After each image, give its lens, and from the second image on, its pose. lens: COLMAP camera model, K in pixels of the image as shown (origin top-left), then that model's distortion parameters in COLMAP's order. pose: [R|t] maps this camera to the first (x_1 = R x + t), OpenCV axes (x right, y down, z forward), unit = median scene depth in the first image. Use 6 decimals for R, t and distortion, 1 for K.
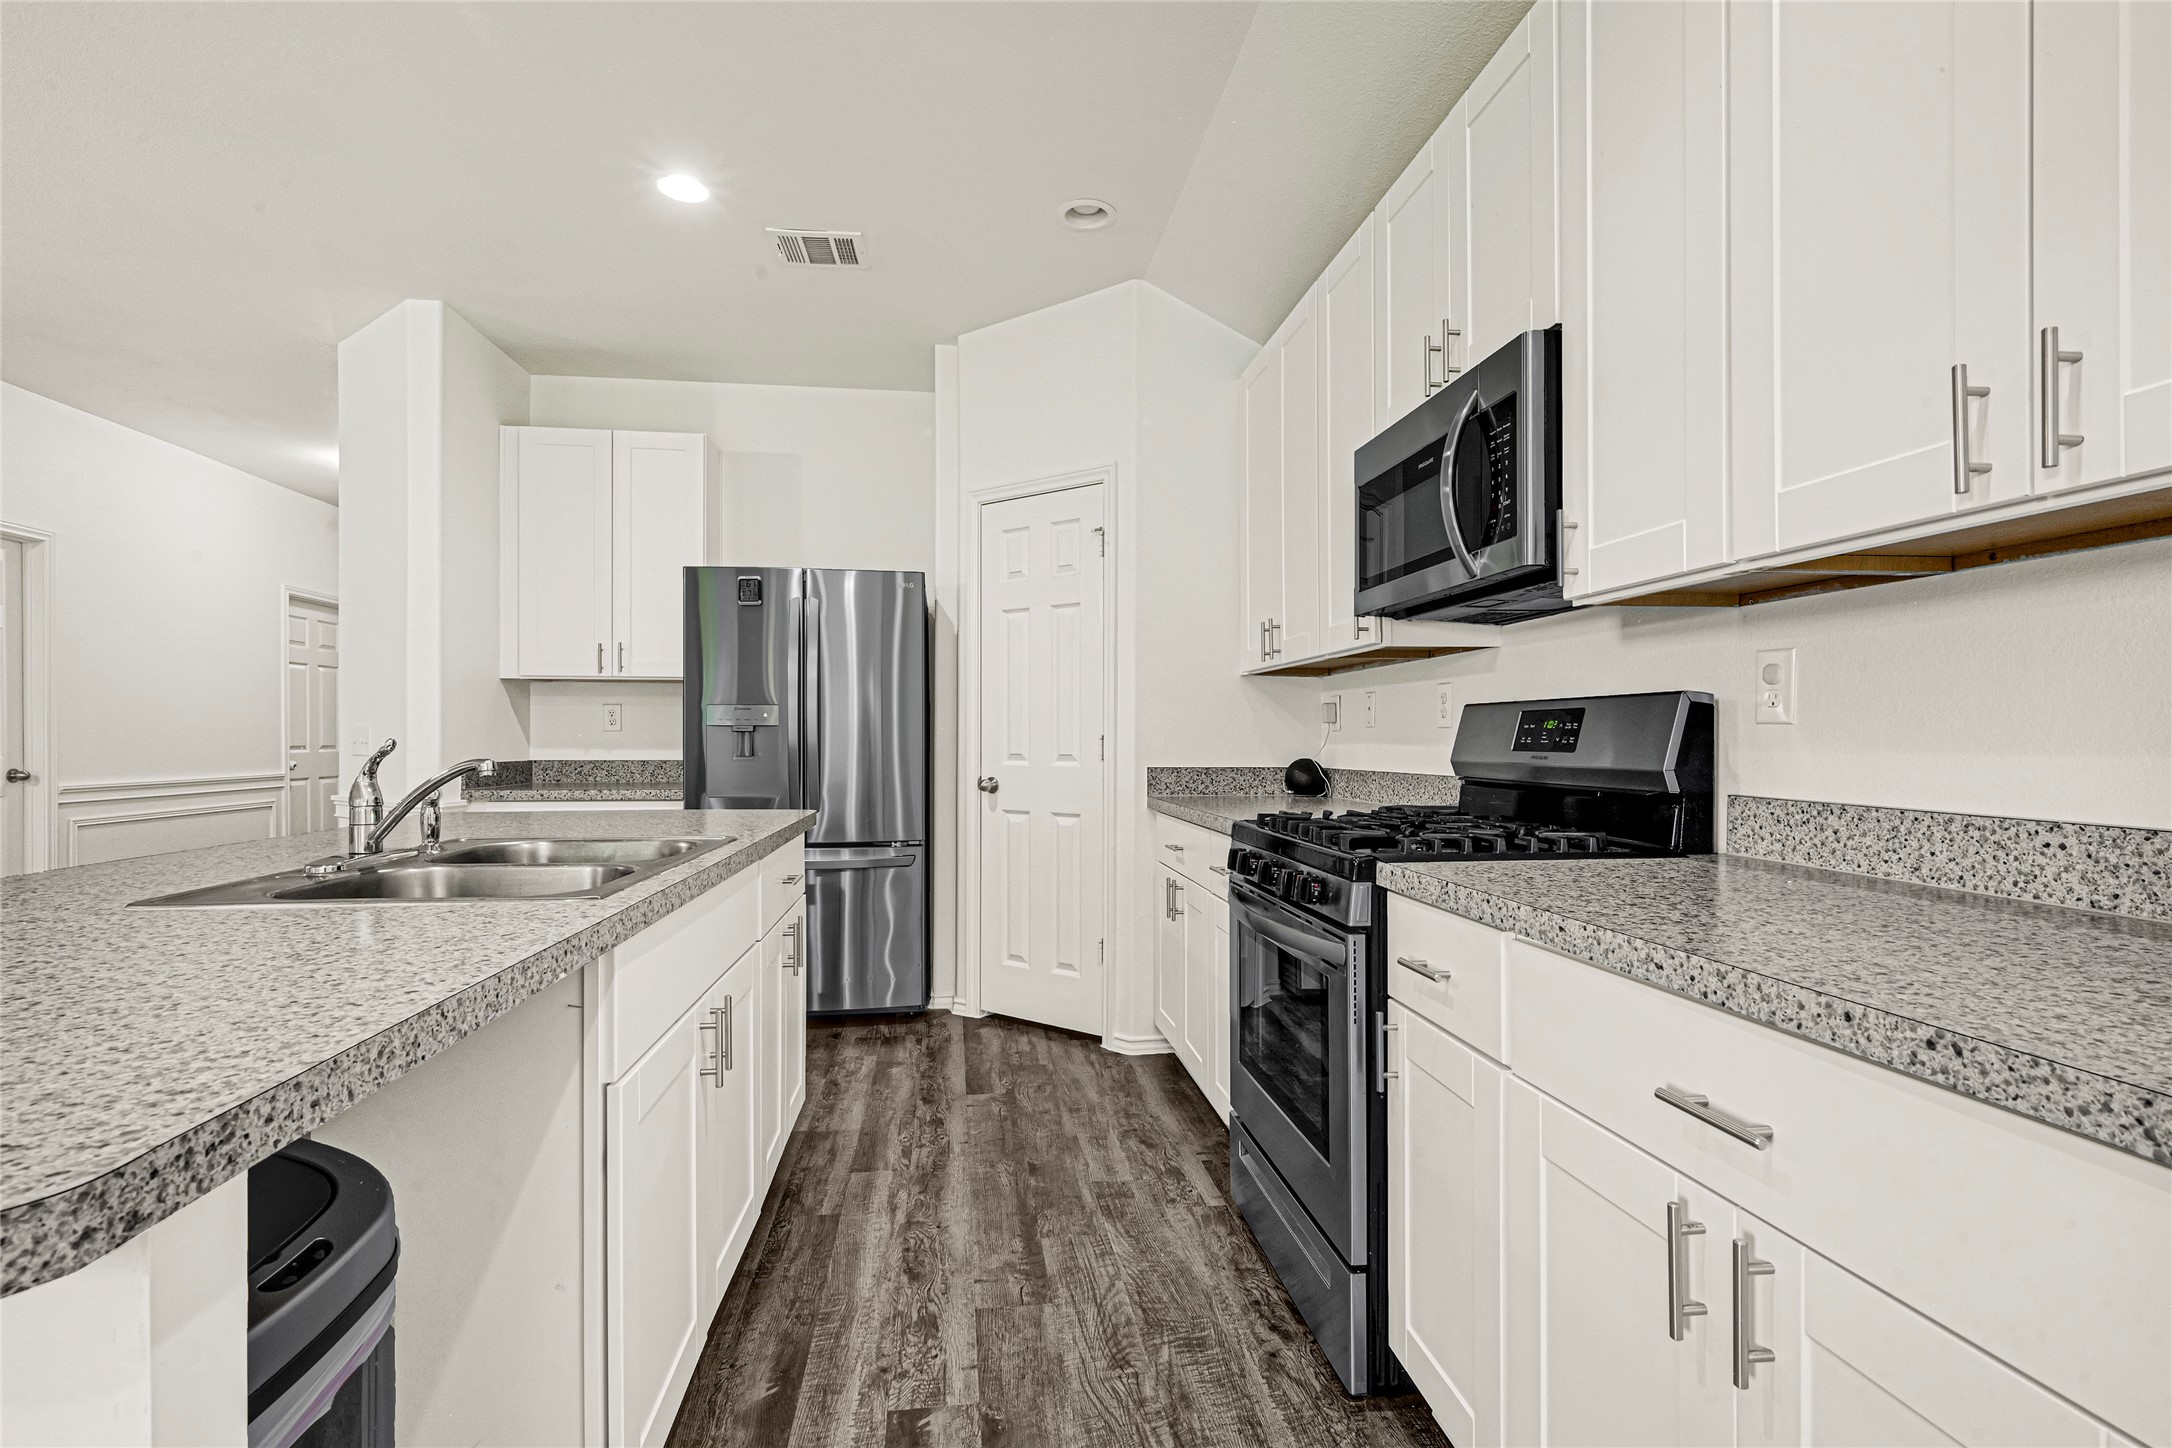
lens RADIAL K [[1021.6, 0, 1086.0], [0, 1021.6, 724.0], [0, 0, 1]] dist [0.000590, 0.000166]
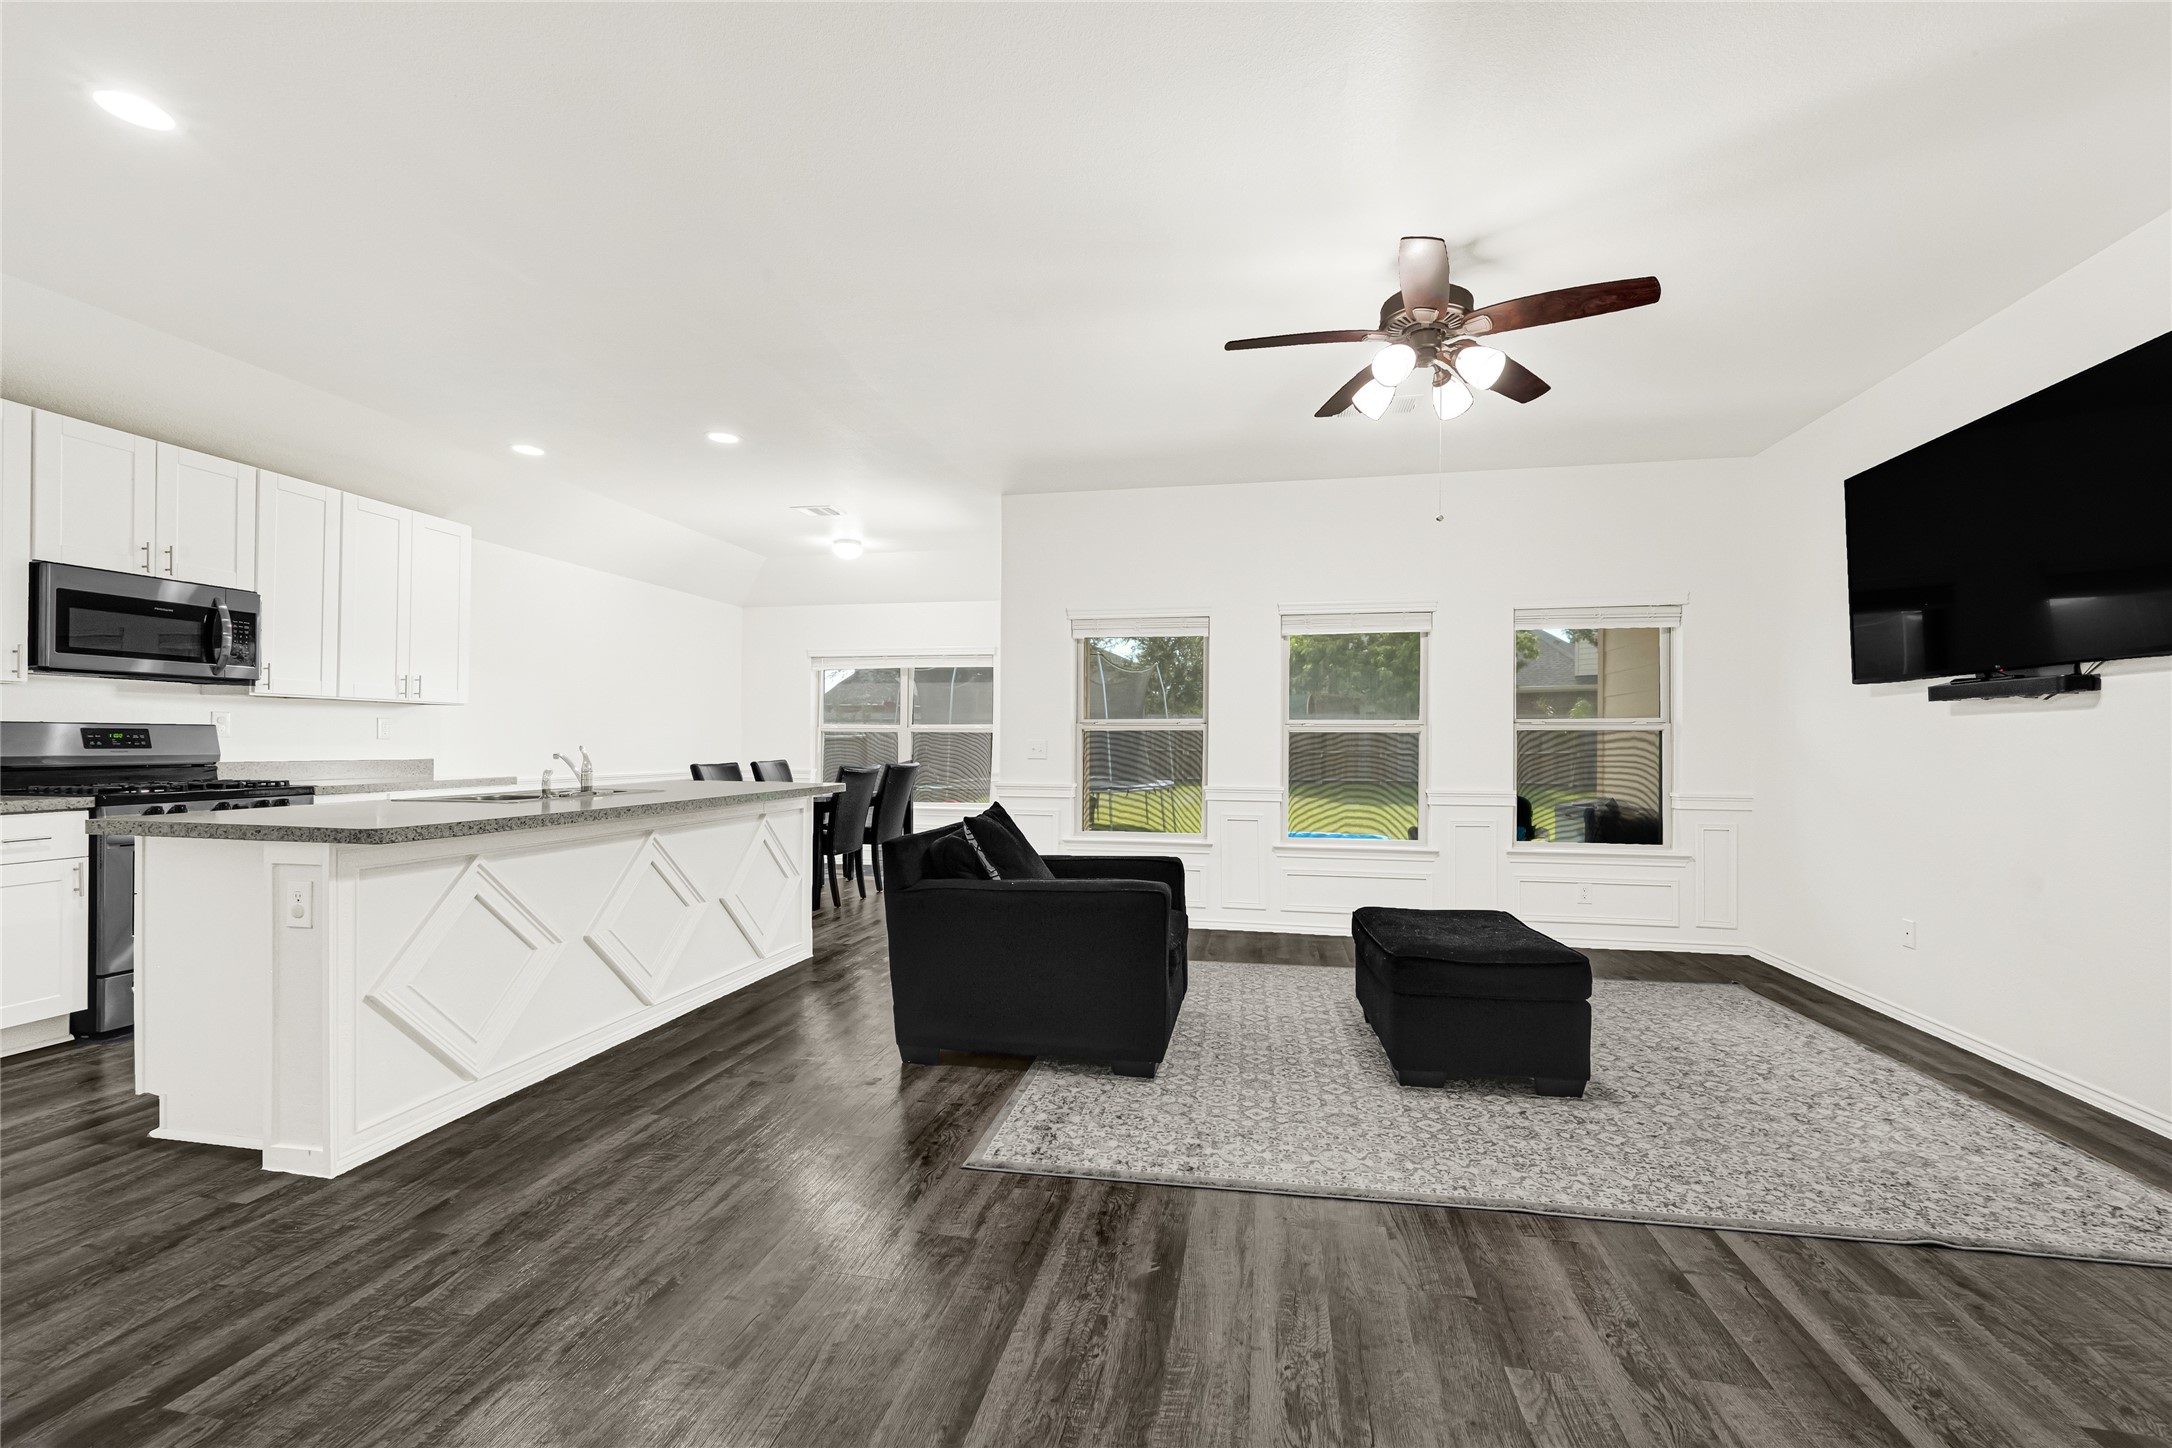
lens RADIAL K [[877.9, 0, 1086.2], [0, 877.9, 744.2], [0, 0, 1]] dist [0.002553, 0.000282]
pose [[-0.945586, -0.005874, 0.325318, -1.500483], [-0.009084, 0.999924, -0.008350, 0.011901], [-0.325244, -0.010851, -0.945568, 1.556288]]
